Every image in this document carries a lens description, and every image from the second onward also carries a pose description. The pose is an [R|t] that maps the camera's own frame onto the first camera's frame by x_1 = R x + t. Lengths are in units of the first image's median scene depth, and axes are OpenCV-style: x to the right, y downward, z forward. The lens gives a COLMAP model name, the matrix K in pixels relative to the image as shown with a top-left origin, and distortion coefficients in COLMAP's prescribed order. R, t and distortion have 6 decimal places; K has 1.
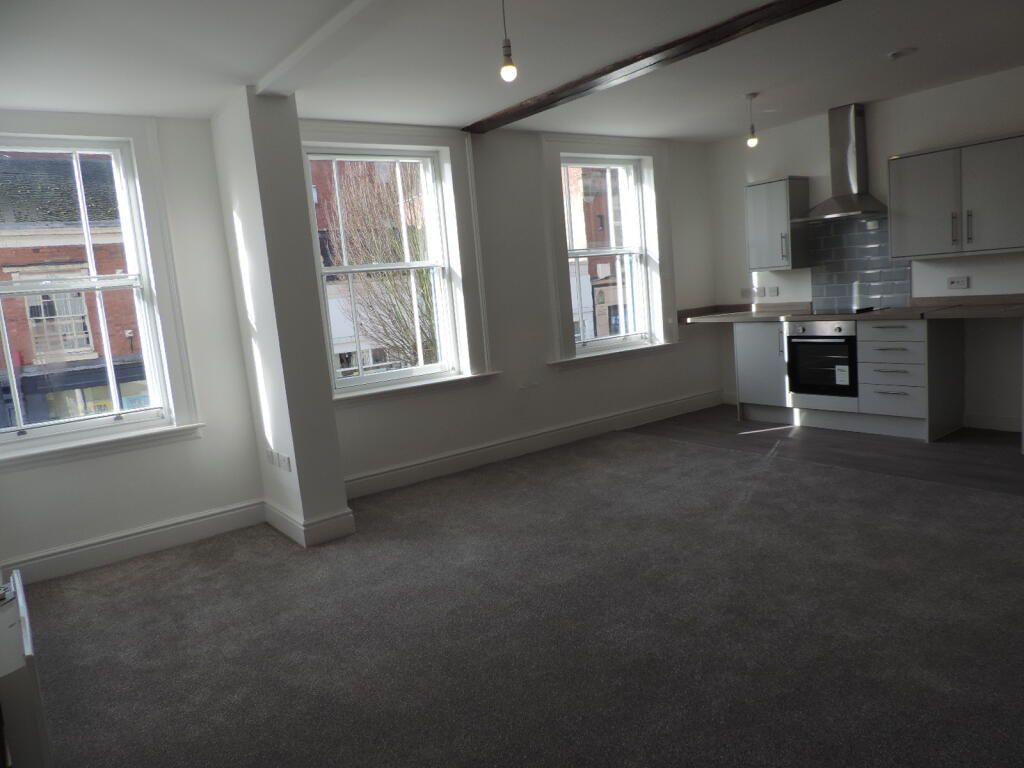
lens RADIAL K [[724.1, 0, 512.0], [0, 724.1, 384.0], [0, 0, 1]] dist [-0.016775, -0.005670]
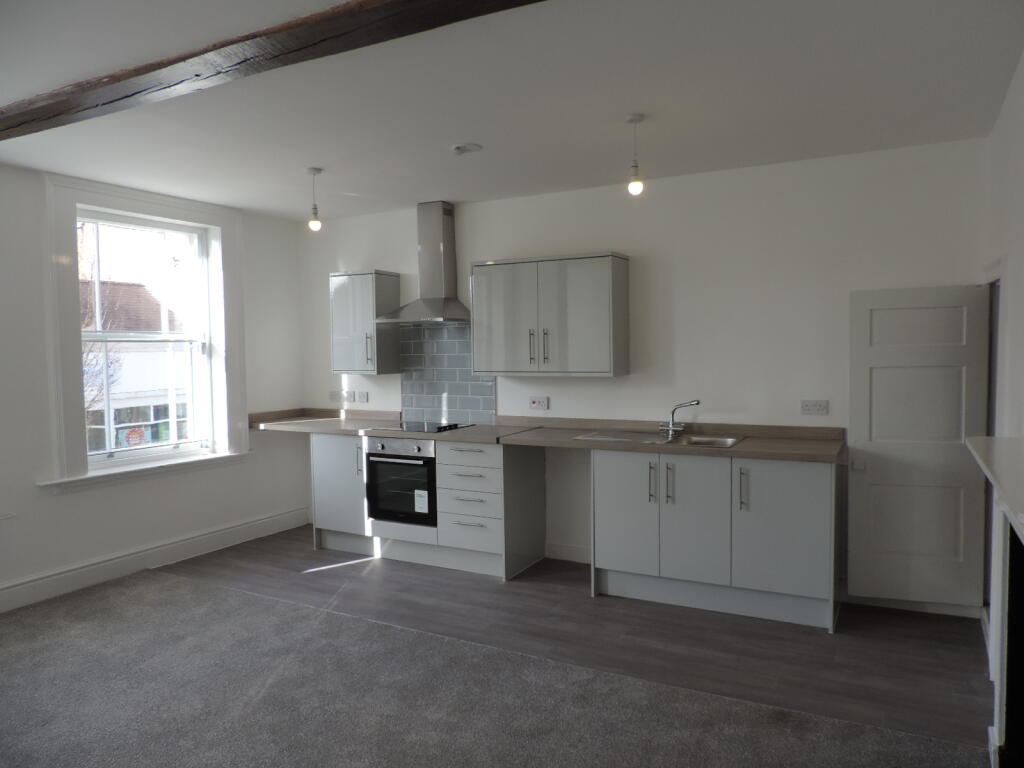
lens RADIAL K [[724.1, 0, 512.0], [0, 724.1, 384.0], [0, 0, 1]] dist [-0.016775, -0.005670]
pose [[0.902781, 0.057005, 0.426305, 0.166250], [-0.011344, 0.993989, -0.108893, -0.055909], [-0.429950, 0.093470, 0.898001, 0.147901]]
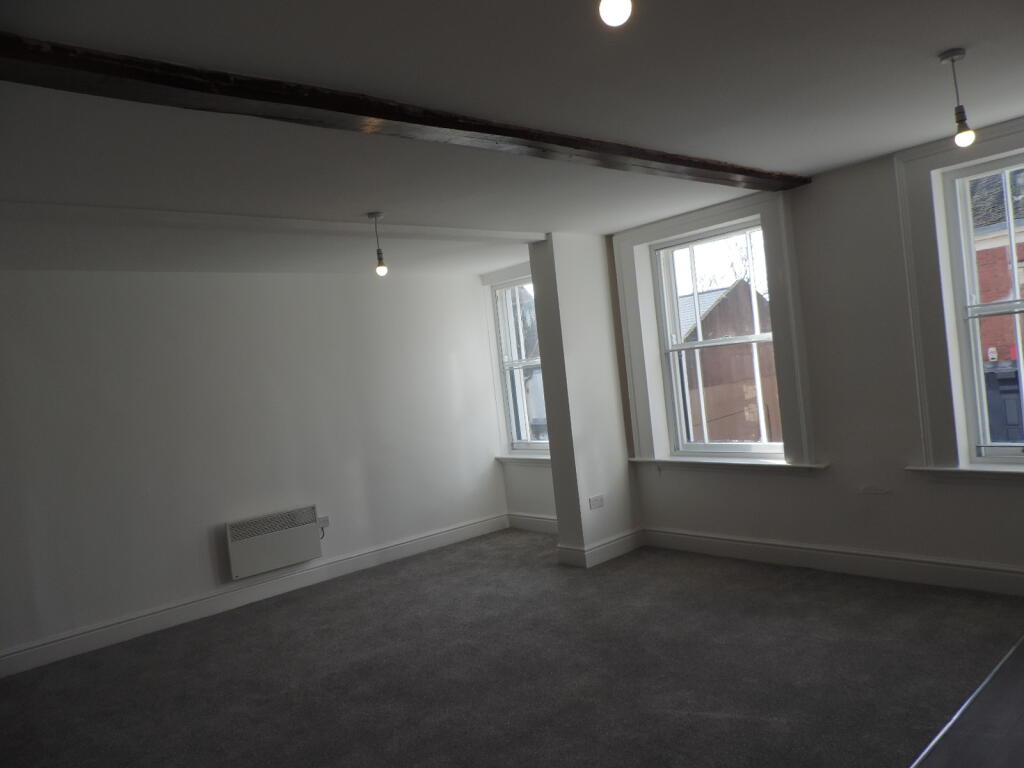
lens RADIAL K [[724.1, 0, 512.0], [0, 724.1, 384.0], [0, 0, 1]] dist [-0.016775, -0.005670]
pose [[0.085666, 0.100672, -0.991225, 0.722416], [-0.037347, 0.994507, 0.097777, -0.168226], [0.995624, 0.028643, 0.088956, 0.541906]]
